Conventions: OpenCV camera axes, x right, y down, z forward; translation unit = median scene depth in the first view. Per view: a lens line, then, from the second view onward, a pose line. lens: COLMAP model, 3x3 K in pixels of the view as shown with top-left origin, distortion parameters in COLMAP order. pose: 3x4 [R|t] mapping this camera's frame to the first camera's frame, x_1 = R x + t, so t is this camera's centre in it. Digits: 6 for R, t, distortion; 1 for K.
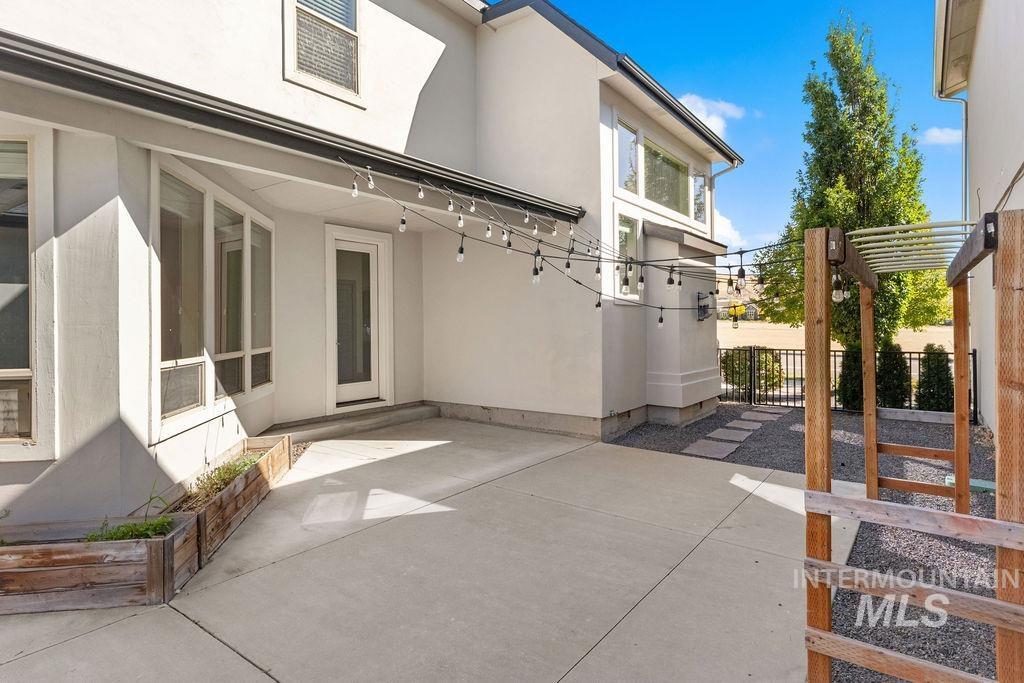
lens RADIAL K [[560.4, 0, 510.1], [0, 560.4, 321.1], [0, 0, 1]] dist [-0.000261, -0.000544]
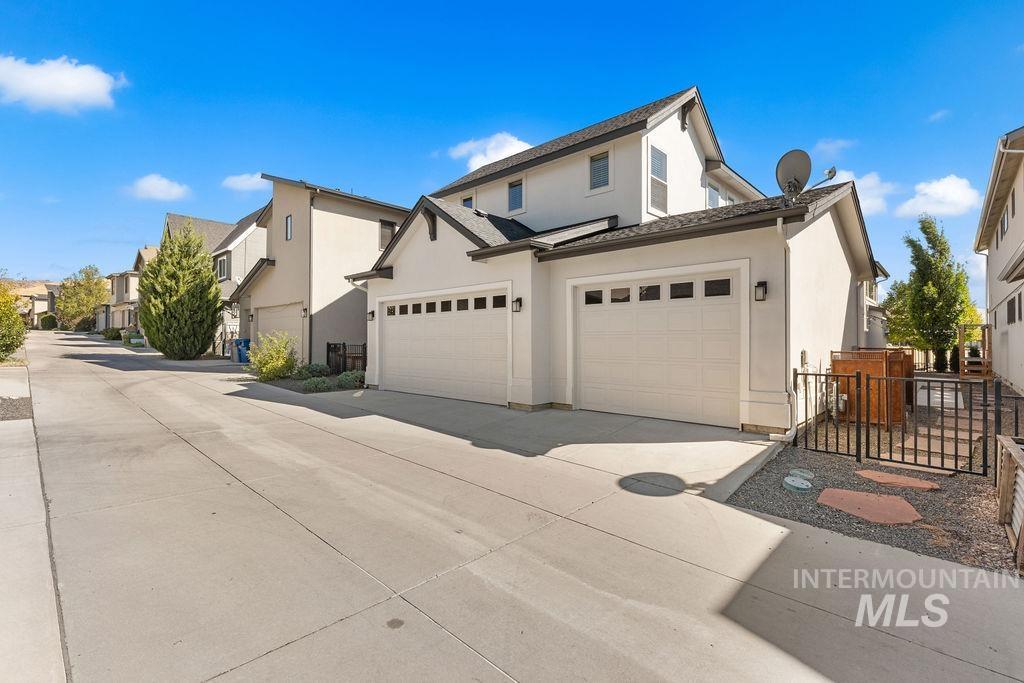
lens RADIAL K [[463.3, 0, 510.2], [0, 463.3, 341.0], [0, 0, 1]] dist [-0.000359, 0.000202]
pose [[0.993530, 0.005564, -0.113430, -1.541228], [-0.006494, 0.999948, -0.007830, 0.052751], [0.113381, 0.008516, 0.993515, -1.874486]]
